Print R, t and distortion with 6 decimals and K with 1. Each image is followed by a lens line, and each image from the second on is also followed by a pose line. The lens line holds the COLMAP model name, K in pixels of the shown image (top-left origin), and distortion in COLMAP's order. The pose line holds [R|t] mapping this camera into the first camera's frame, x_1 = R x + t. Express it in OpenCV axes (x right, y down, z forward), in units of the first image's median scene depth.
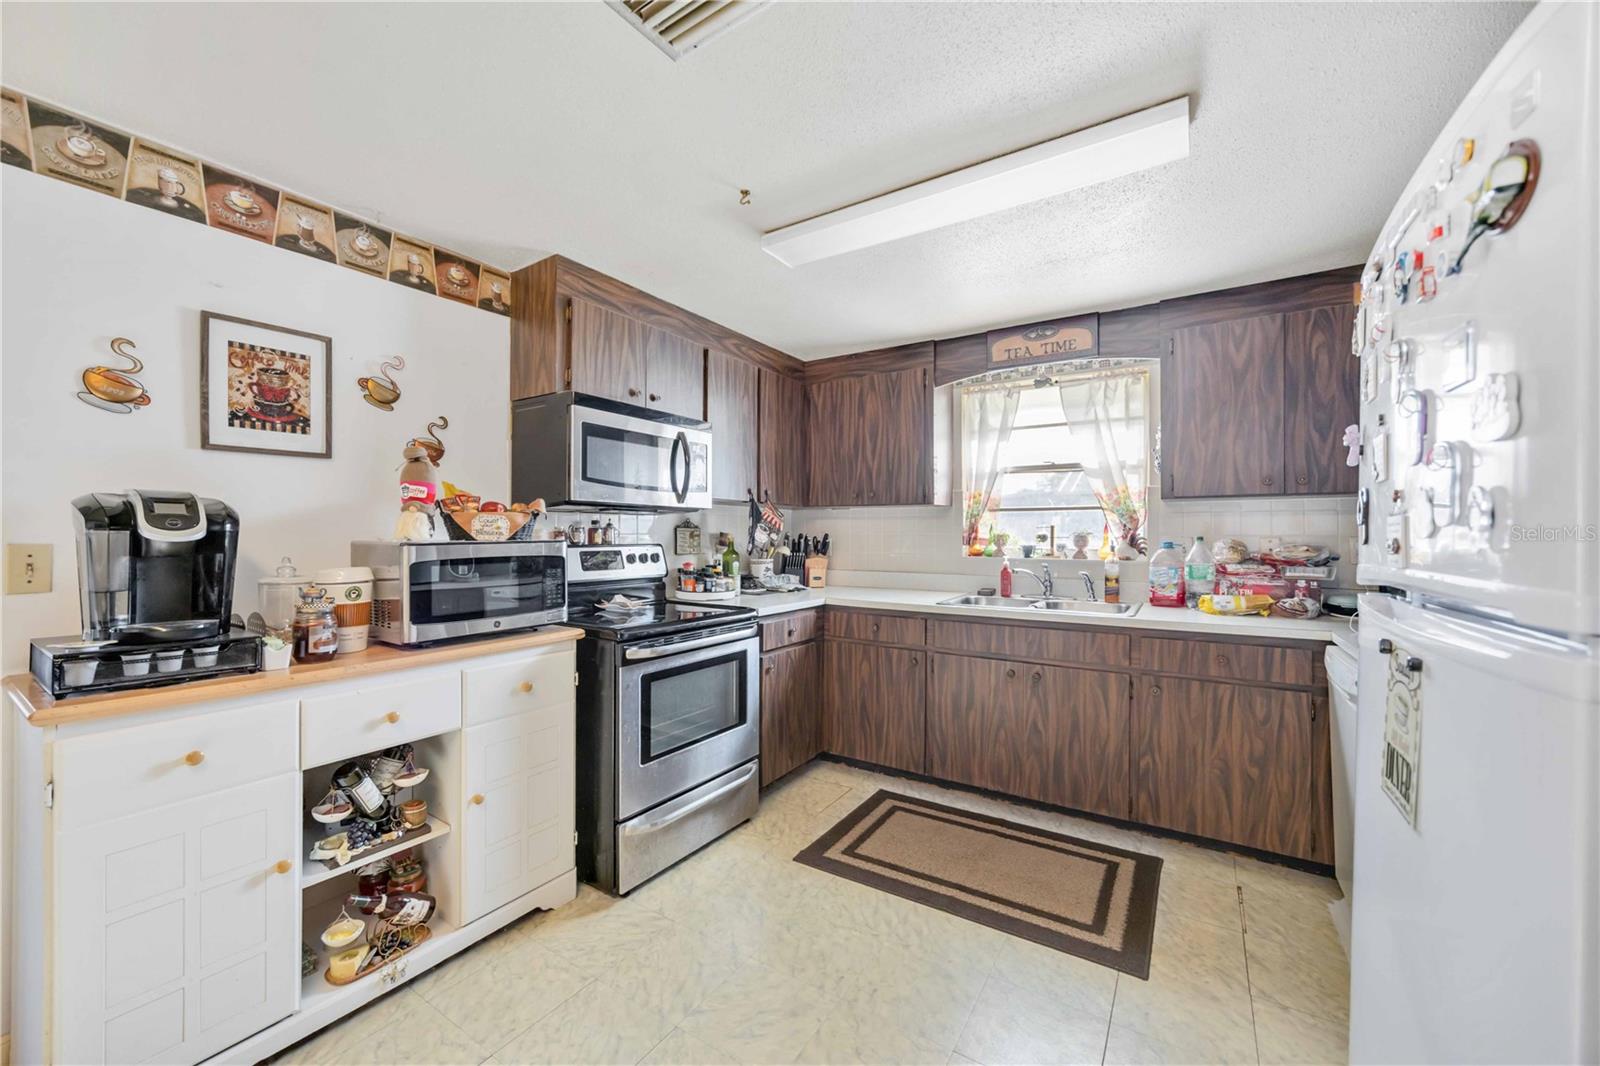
lens RADIAL K [[619.4, 0, 799.2], [0, 619.4, 534.1], [0, 0, 1]] dist [-0.001551, -0.000051]
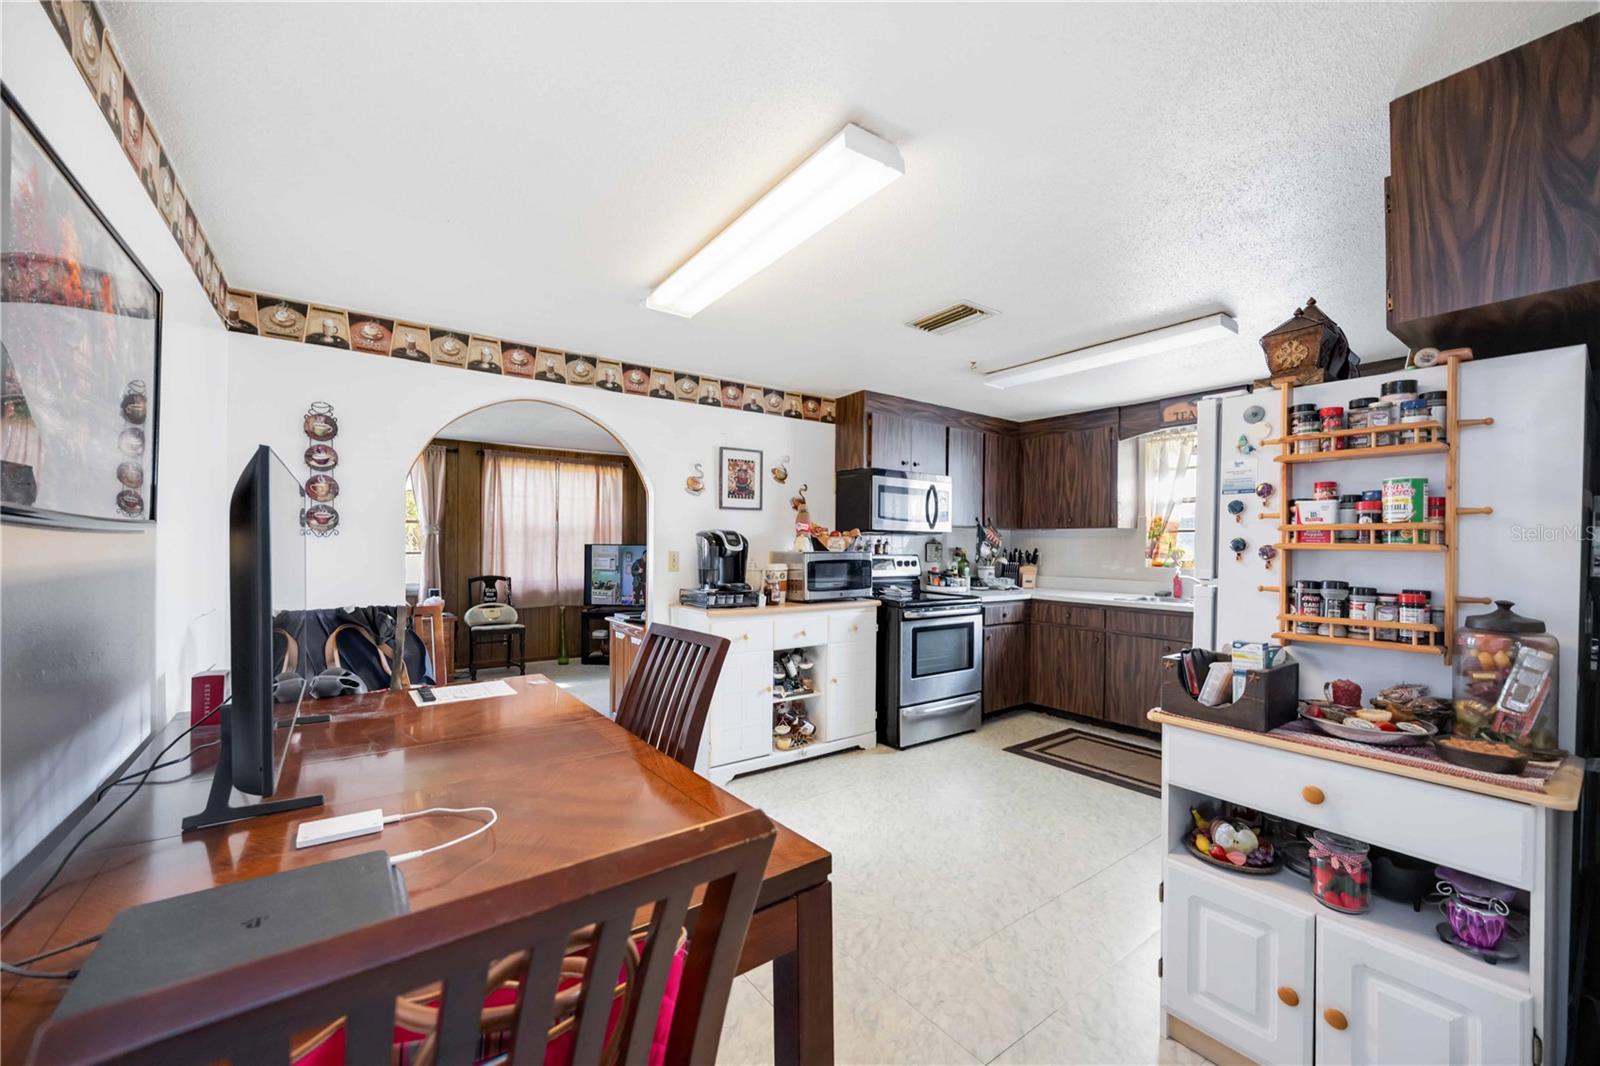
lens RADIAL K [[619.4, 0, 801.2], [0, 619.4, 545.5], [0, 0, 1]] dist [-0.001551, -0.000051]
pose [[0.935513, 0.005248, -0.353253, 0.066101], [-0.006005, 0.999981, -0.001048, -0.004274], [0.353241, 0.003101, 0.935527, -0.695323]]
